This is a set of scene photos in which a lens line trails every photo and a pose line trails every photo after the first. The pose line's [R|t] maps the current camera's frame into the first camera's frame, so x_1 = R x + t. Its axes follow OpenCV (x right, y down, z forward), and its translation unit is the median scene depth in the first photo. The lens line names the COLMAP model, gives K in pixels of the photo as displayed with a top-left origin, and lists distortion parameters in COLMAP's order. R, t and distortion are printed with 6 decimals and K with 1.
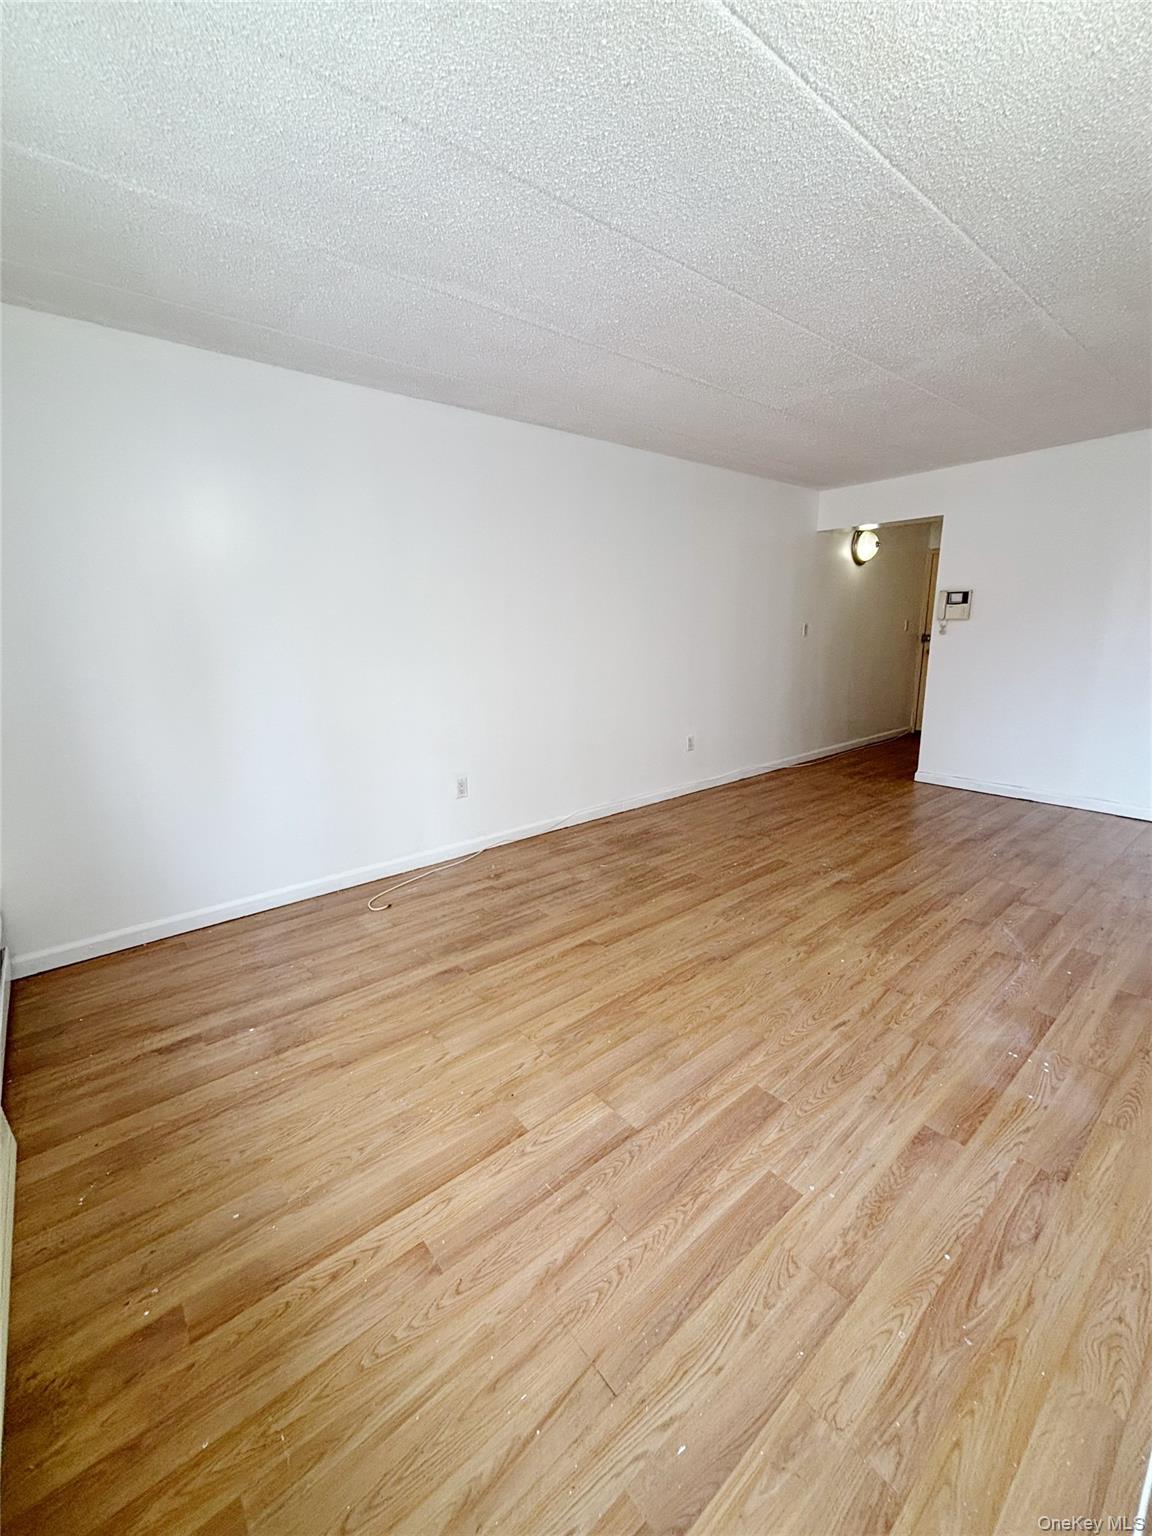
lens RADIAL K [[618.0, 0, 576.0], [0, 618.0, 768.0], [0, 0, 1]] dist [0.012166, 0.000019]
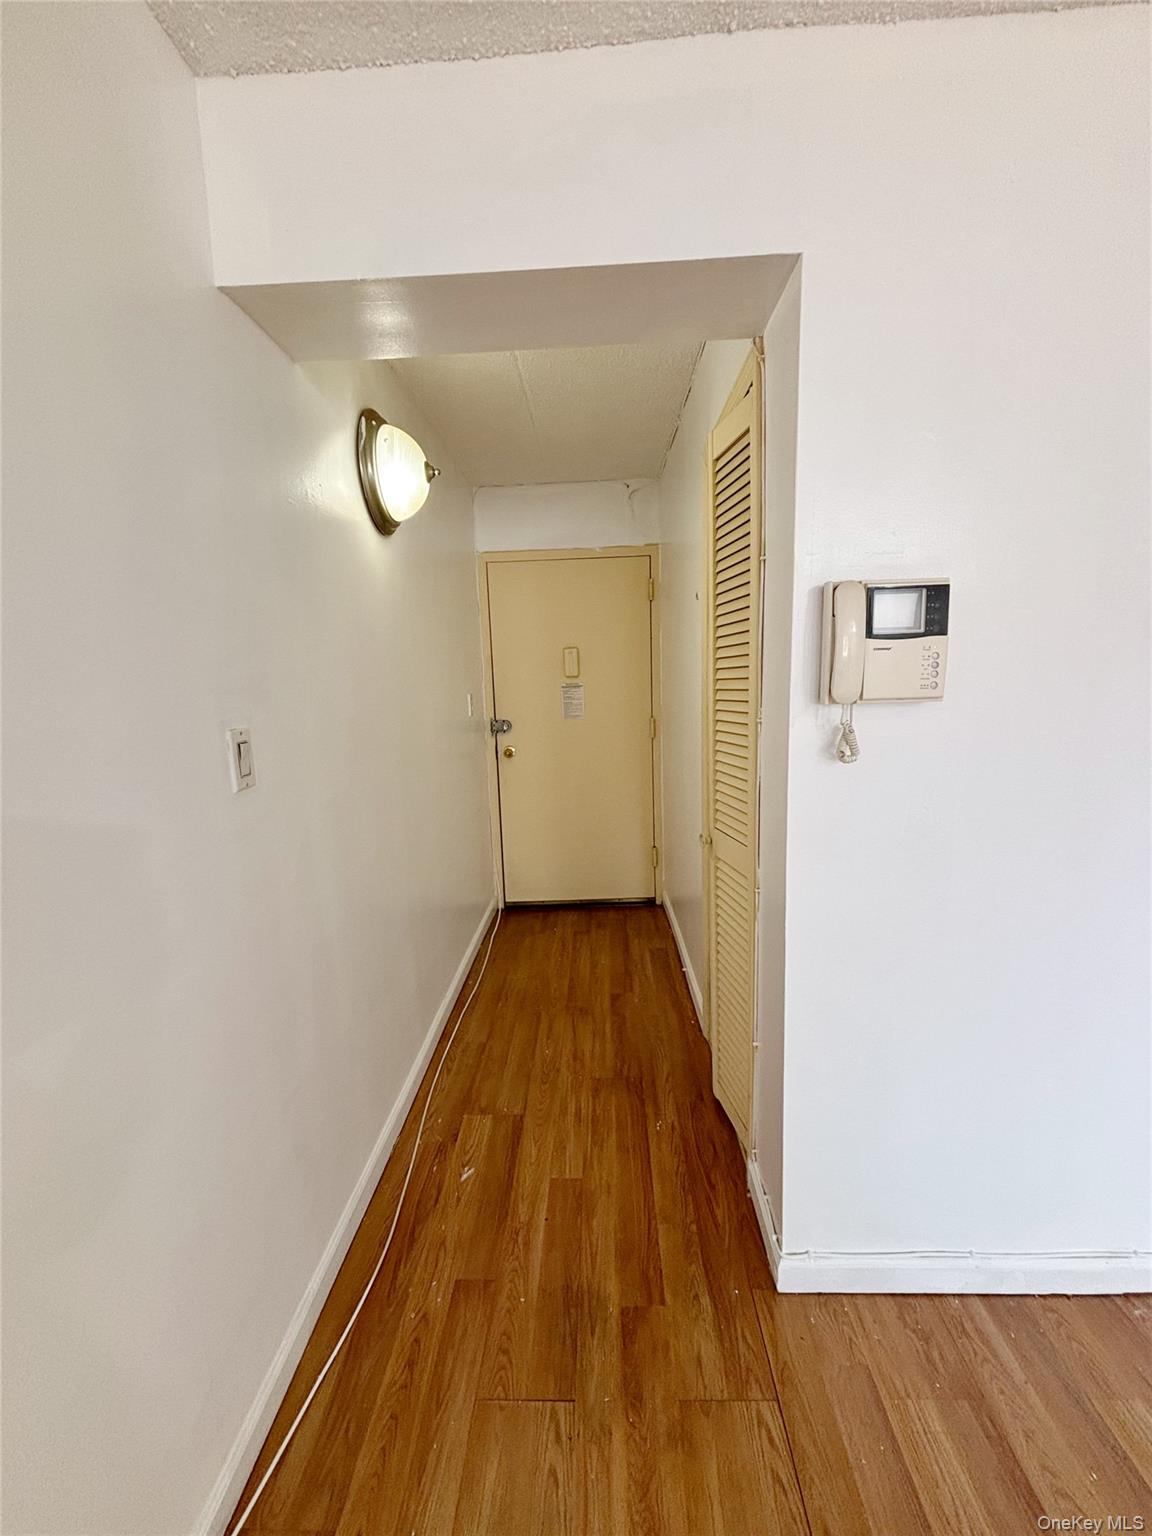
lens RADIAL K [[618.0, 0, 576.0], [0, 618.0, 768.0], [0, 0, 1]] dist [0.012166, 0.000019]
pose [[0.668831, -0.112073, 0.734918, 0.449747], [0.186428, 0.982268, -0.019871, -0.299387], [-0.719659, 0.150300, 0.677865, 1.199915]]
